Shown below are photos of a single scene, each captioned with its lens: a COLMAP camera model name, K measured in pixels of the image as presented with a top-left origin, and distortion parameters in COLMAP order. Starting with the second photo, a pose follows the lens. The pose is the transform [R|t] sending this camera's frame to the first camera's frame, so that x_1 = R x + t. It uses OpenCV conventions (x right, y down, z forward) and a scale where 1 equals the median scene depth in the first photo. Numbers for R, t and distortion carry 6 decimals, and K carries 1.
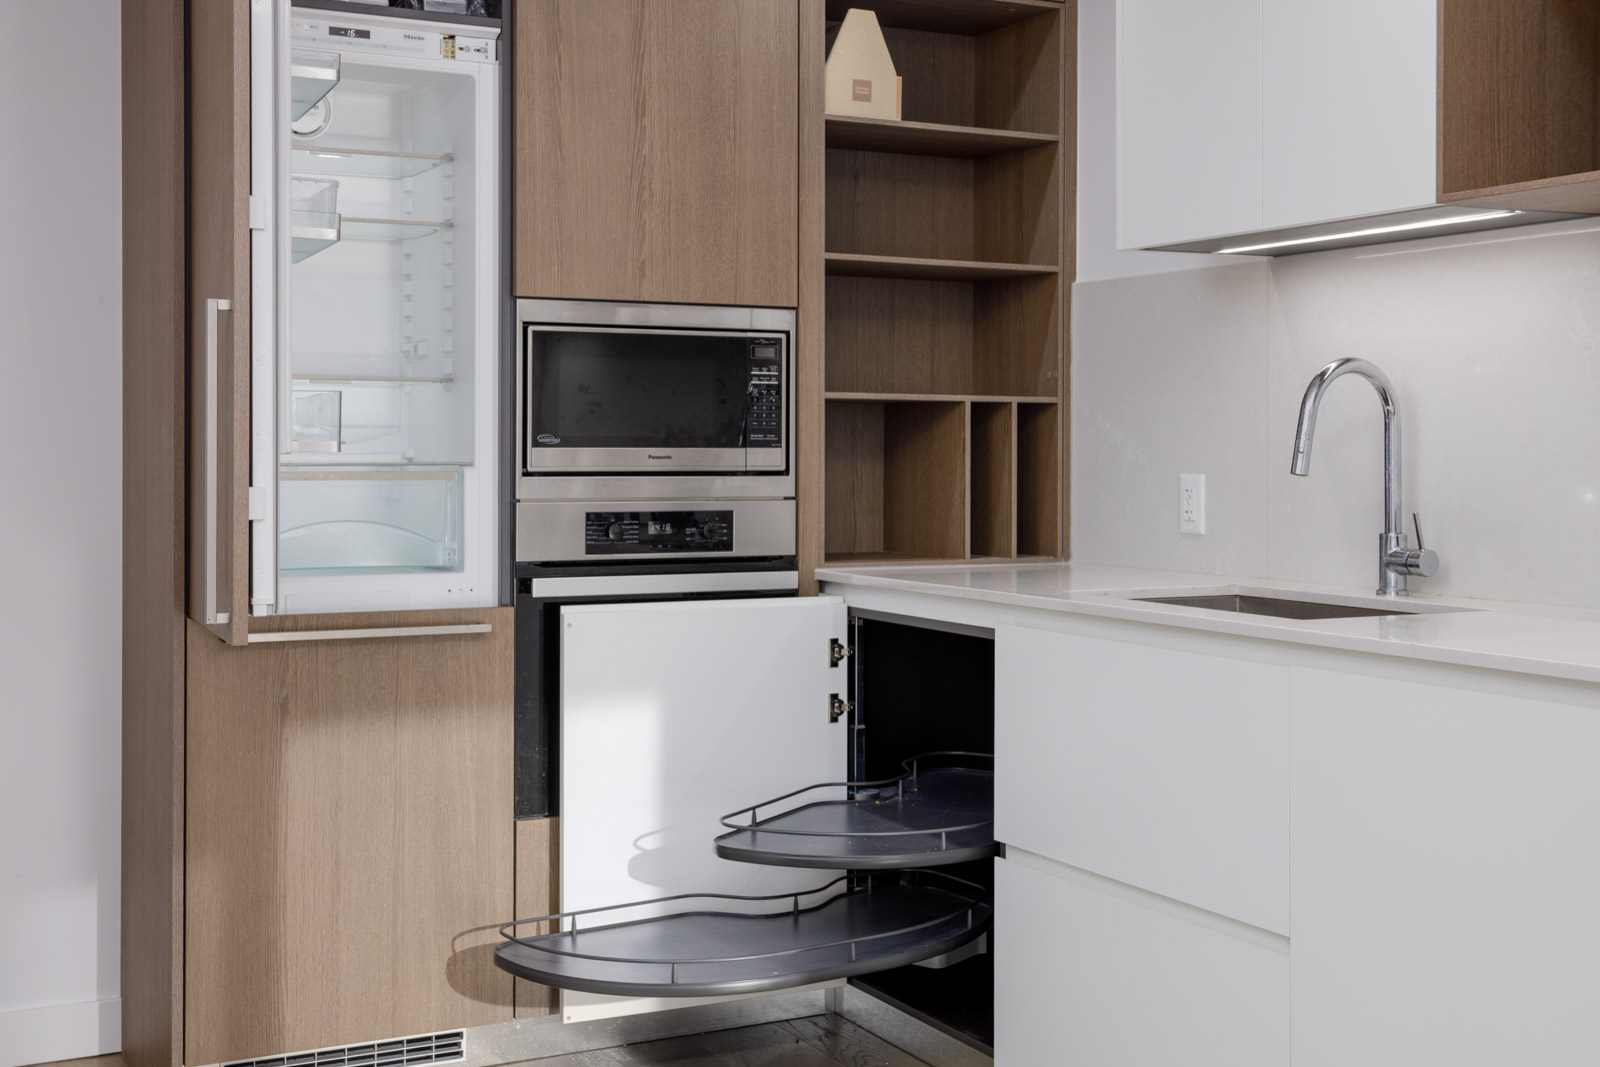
lens RADIAL K [[2009.9, 0, 800.8], [0, 2009.9, 450.1], [0, 0, 1]] dist [0.023820, 0.000000]
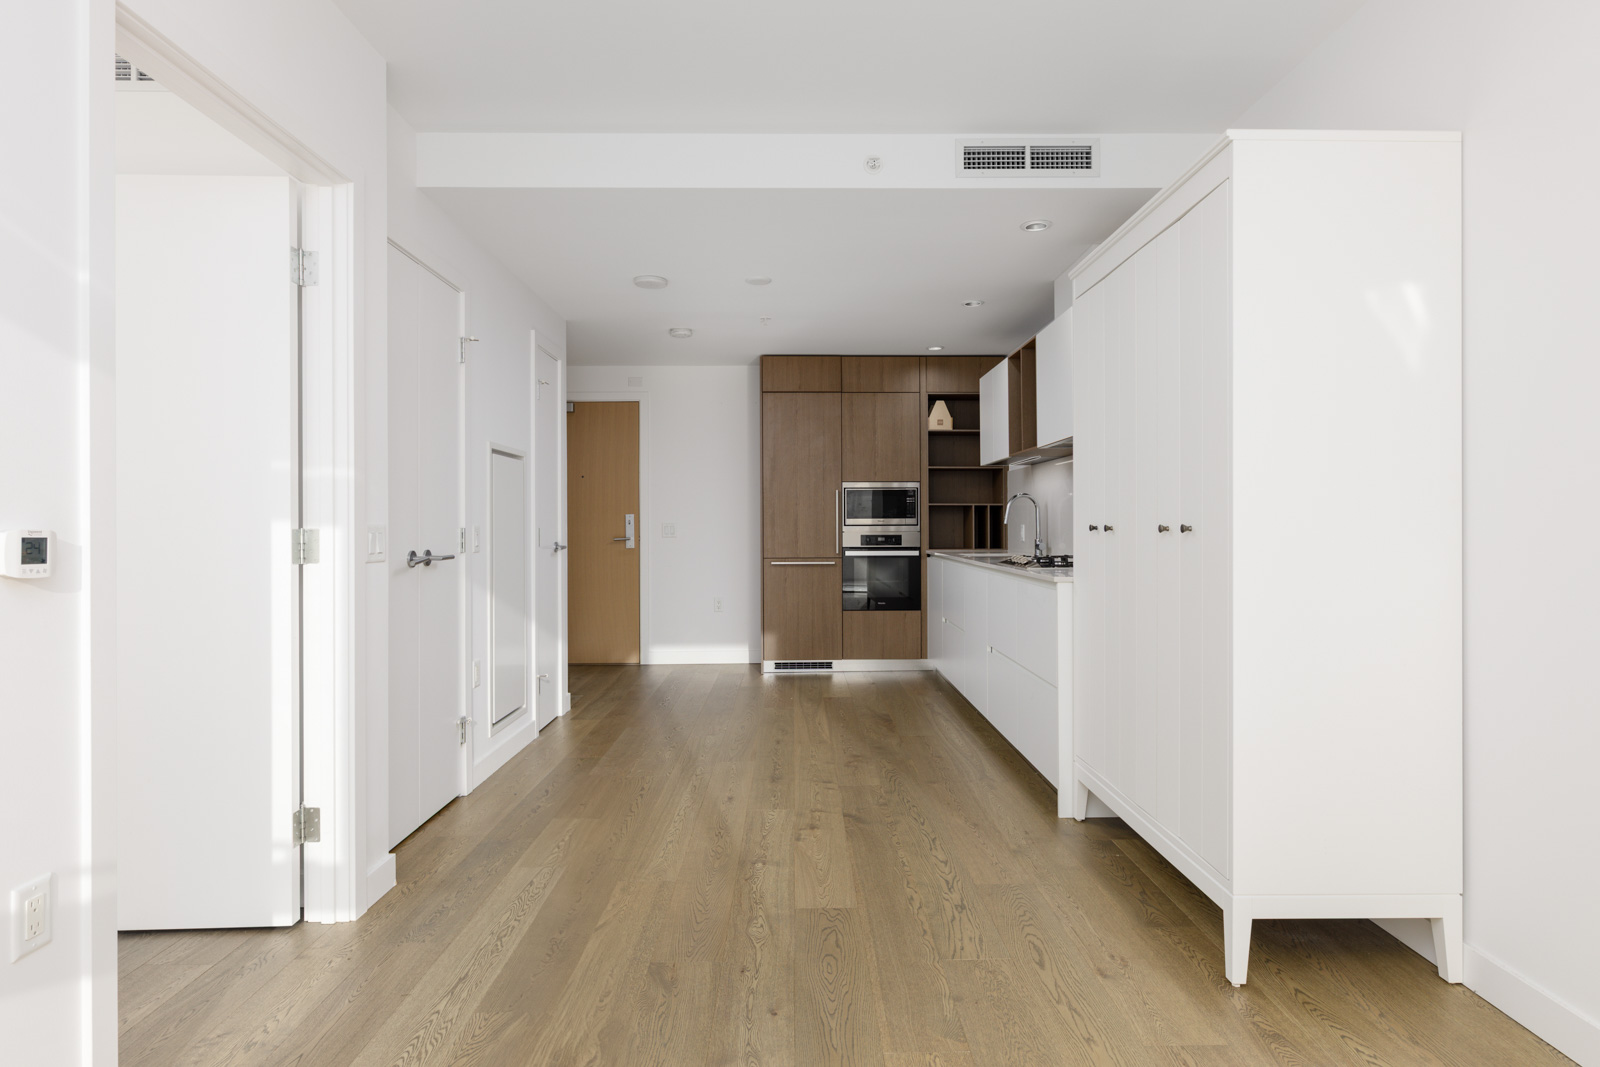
lens RADIAL K [[861.8, 0, 804.4], [0, 861.8, 525.5], [0, 0, 1]] dist [0.013184, 0.000251]
pose [[0.894915, -0.004112, -0.446217, 0.533153], [0.004439, 0.999990, -0.000312, 0.011798], [0.446214, -0.001702, 0.894925, -0.556239]]
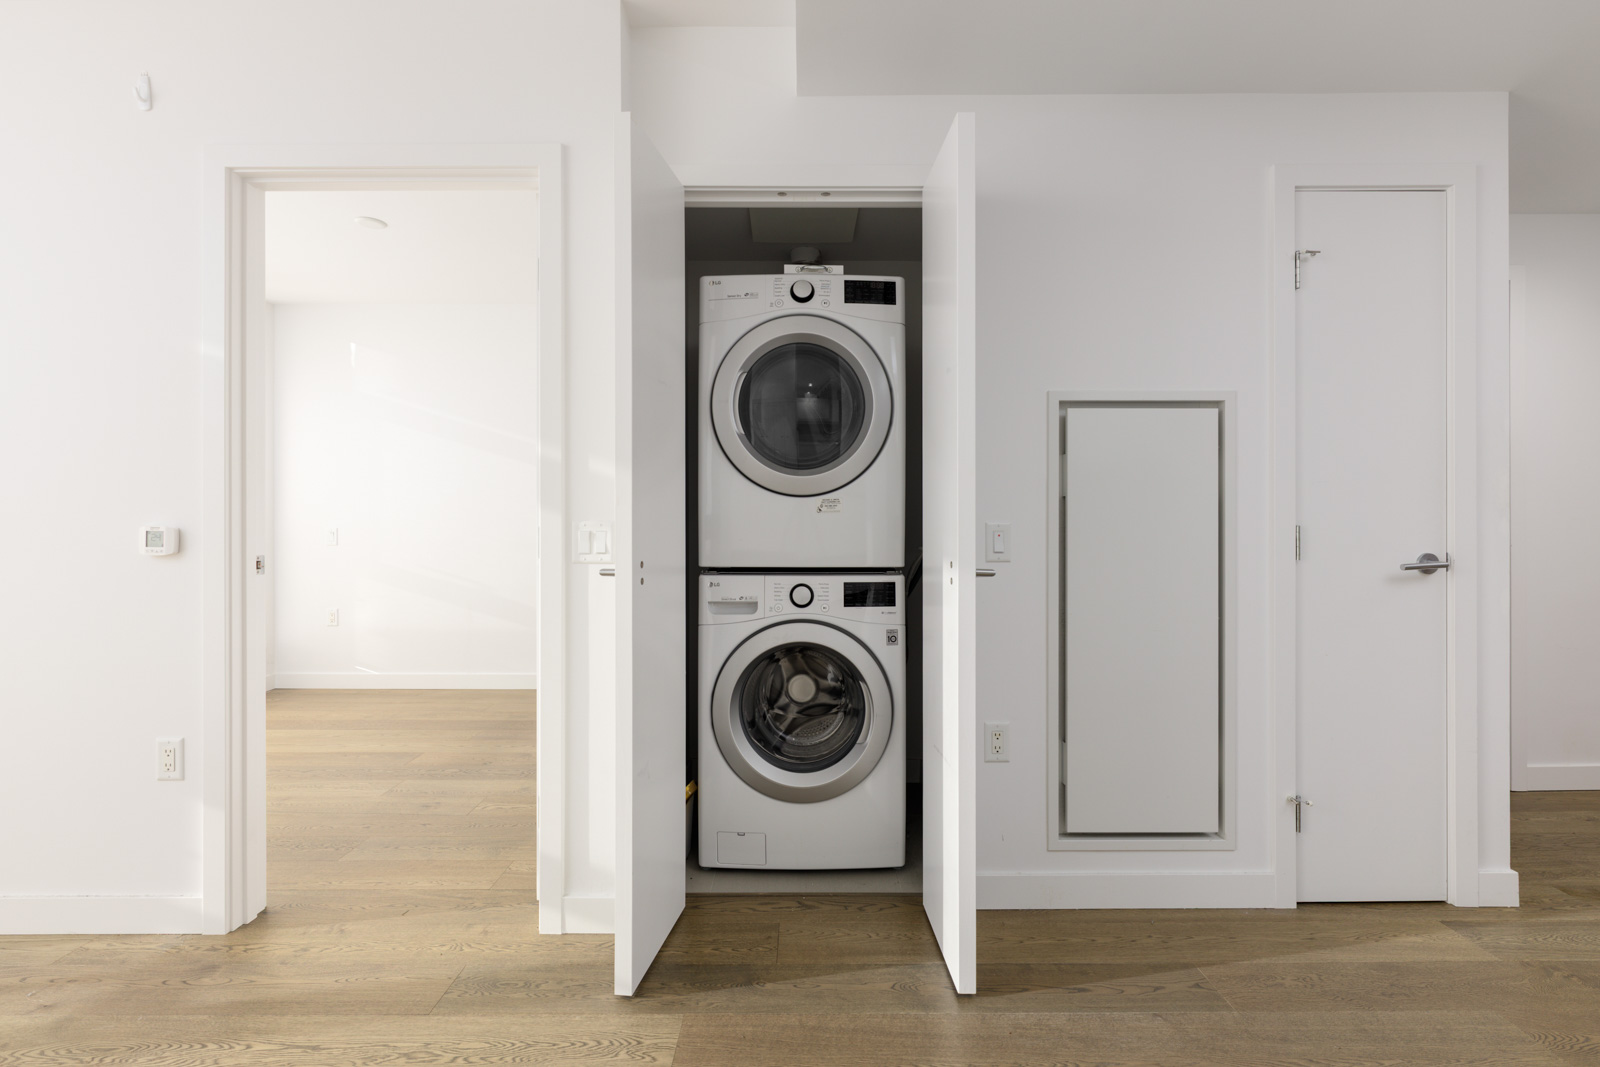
lens RADIAL K [[706.0, 0, 802.8], [0, 706.0, 531.2], [0, 0, 1]] dist [-0.001326, -0.000291]
pose [[-0.446266, 0.001518, -0.894899, 0.315211], [-0.003584, 0.999988, 0.003484, 0.012163], [0.894893, 0.004762, -0.446255, 0.262161]]
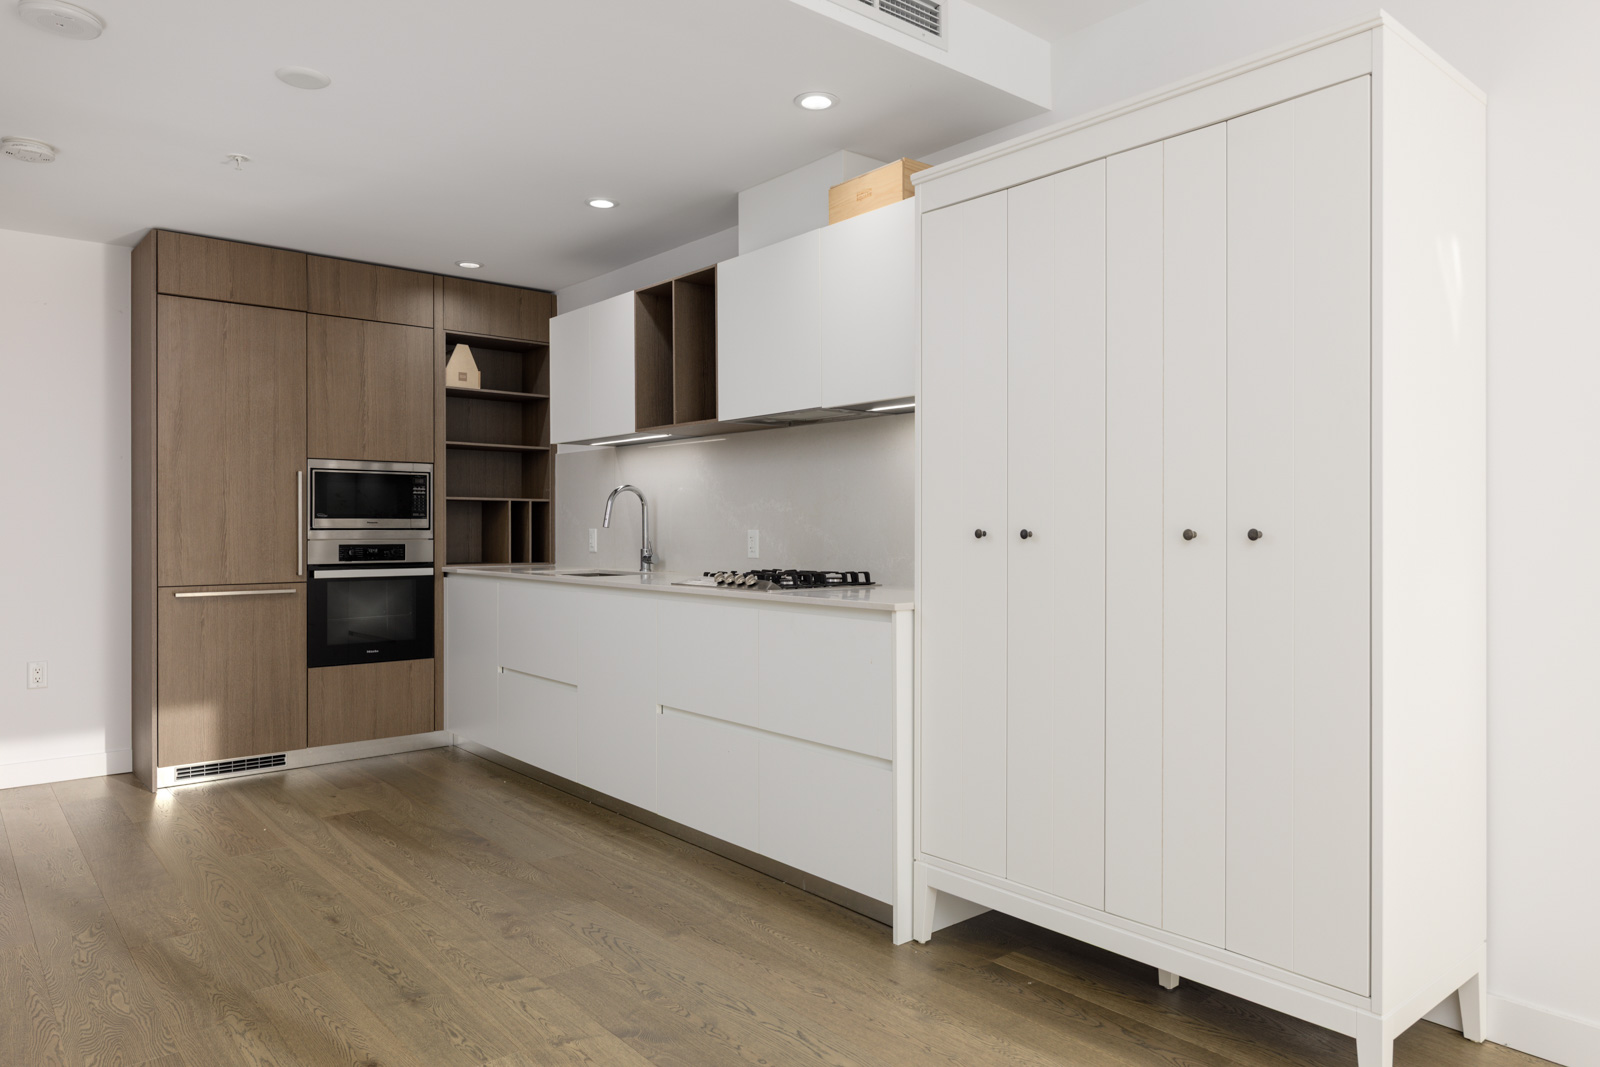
lens RADIAL K [[1042.1, 0, 808.9], [0, 1042.1, 527.6], [0, 0, 1]] dist [0.005415, -0.001622]
pose [[0.974065, -0.002630, 0.226252, 0.161390], [0.002773, 0.999996, -0.000312, 0.011428], [-0.226250, 0.000931, 0.974069, -0.376720]]
